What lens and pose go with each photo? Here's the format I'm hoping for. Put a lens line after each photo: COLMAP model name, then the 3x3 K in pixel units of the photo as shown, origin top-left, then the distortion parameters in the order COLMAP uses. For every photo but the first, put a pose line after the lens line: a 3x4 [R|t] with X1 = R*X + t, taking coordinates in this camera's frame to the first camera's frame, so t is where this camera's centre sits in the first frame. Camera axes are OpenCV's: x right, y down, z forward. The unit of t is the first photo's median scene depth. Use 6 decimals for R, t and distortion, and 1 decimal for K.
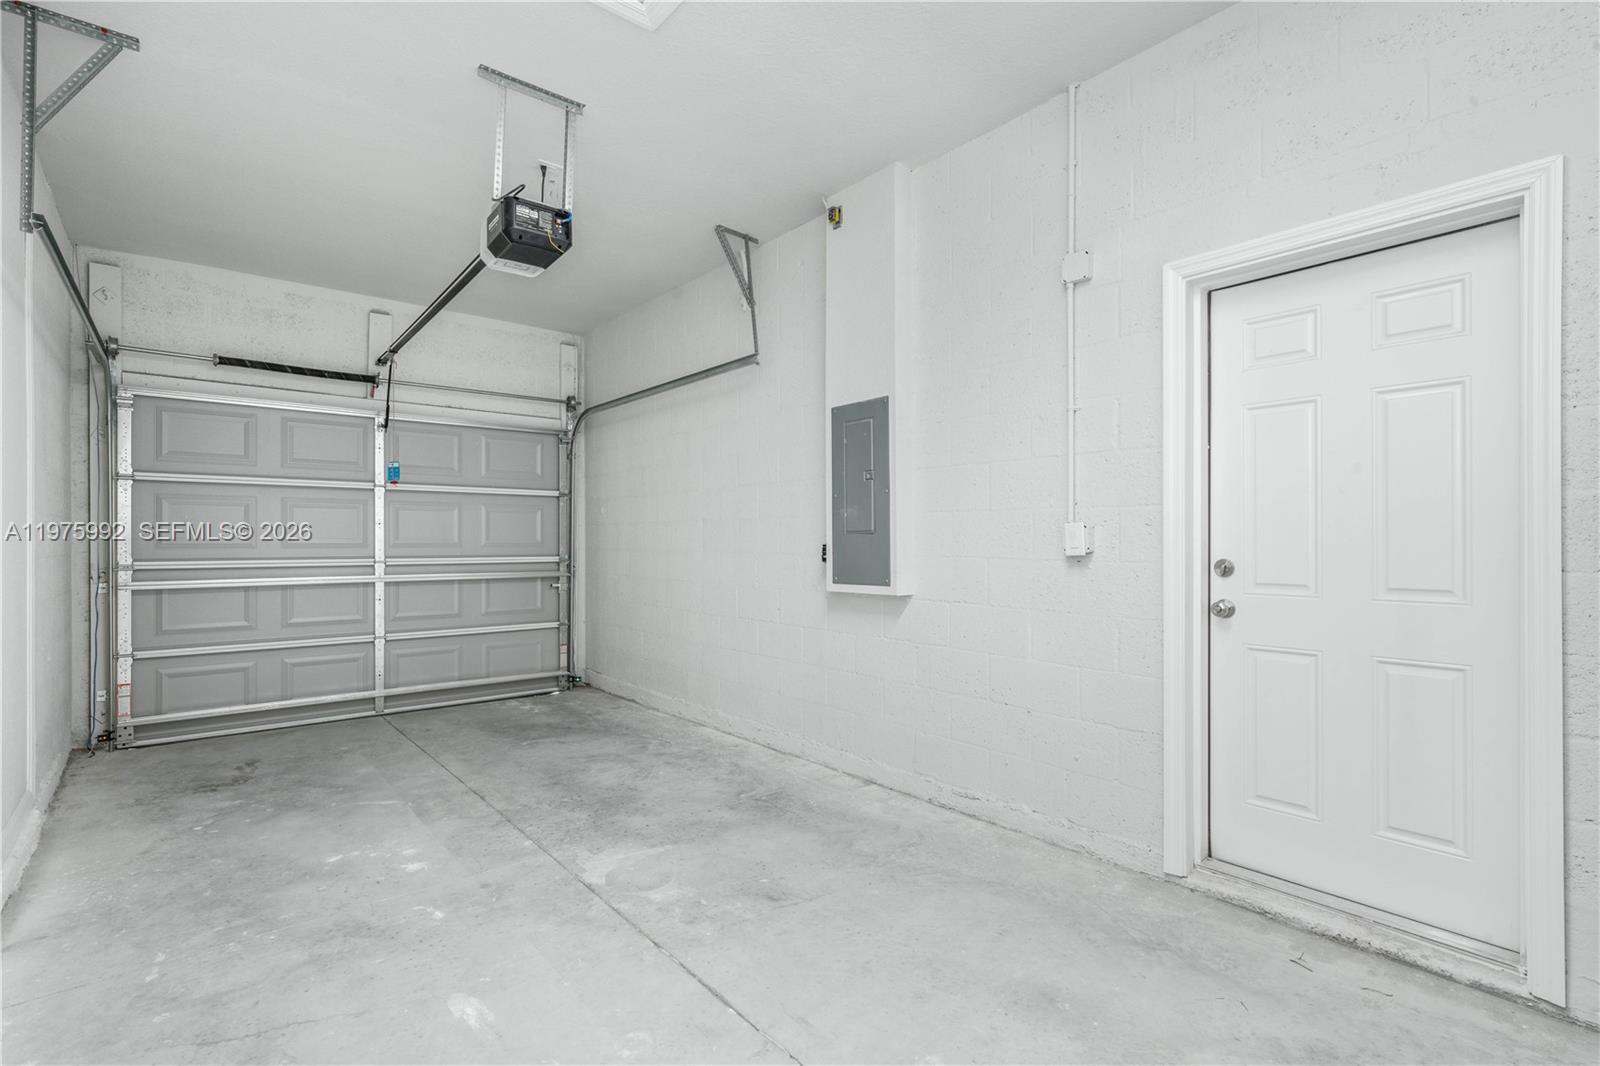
lens RADIAL K [[749.5, 0, 797.5], [0, 749.5, 545.2], [0, 0, 1]] dist [-0.001371, -0.000269]
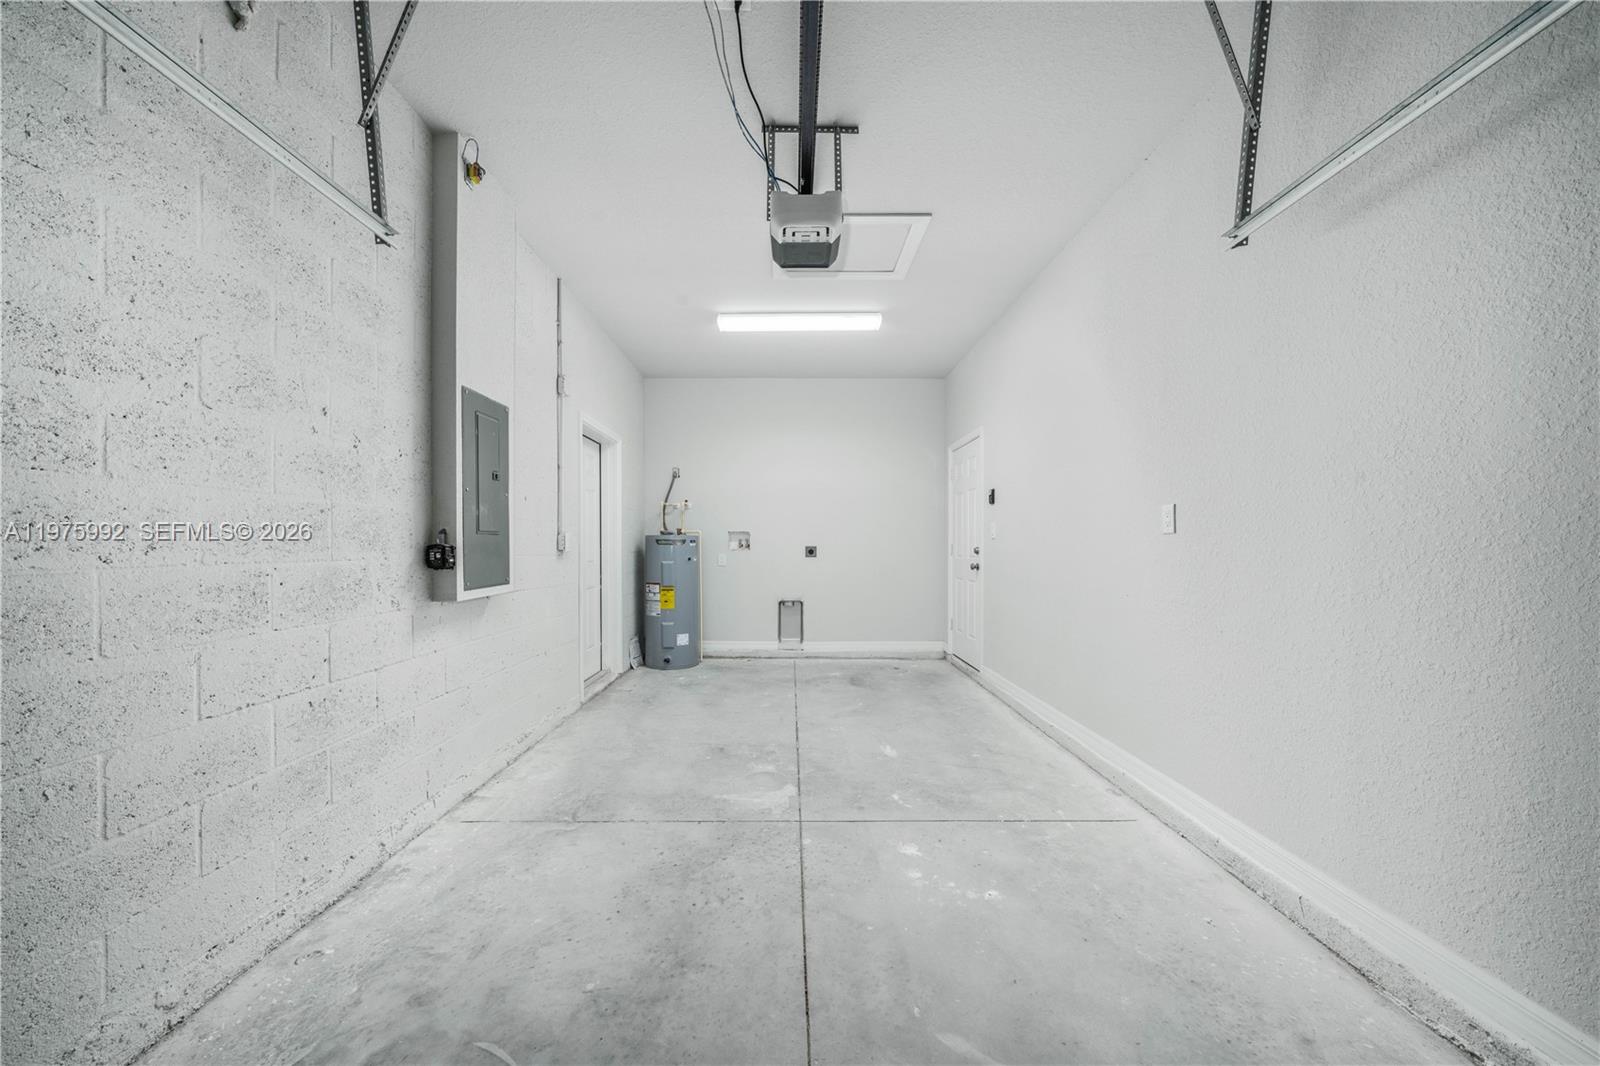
lens RADIAL K [[556.5, 0, 783.3], [0, 556.5, 539.0], [0, 0, 1]] dist [-0.007584, 0.000055]
pose [[-0.763367, 0.009674, 0.645892, -0.819522], [0.005409, 0.999949, -0.008585, -0.001021], [-0.645942, -0.003060, -0.763381, 1.588427]]
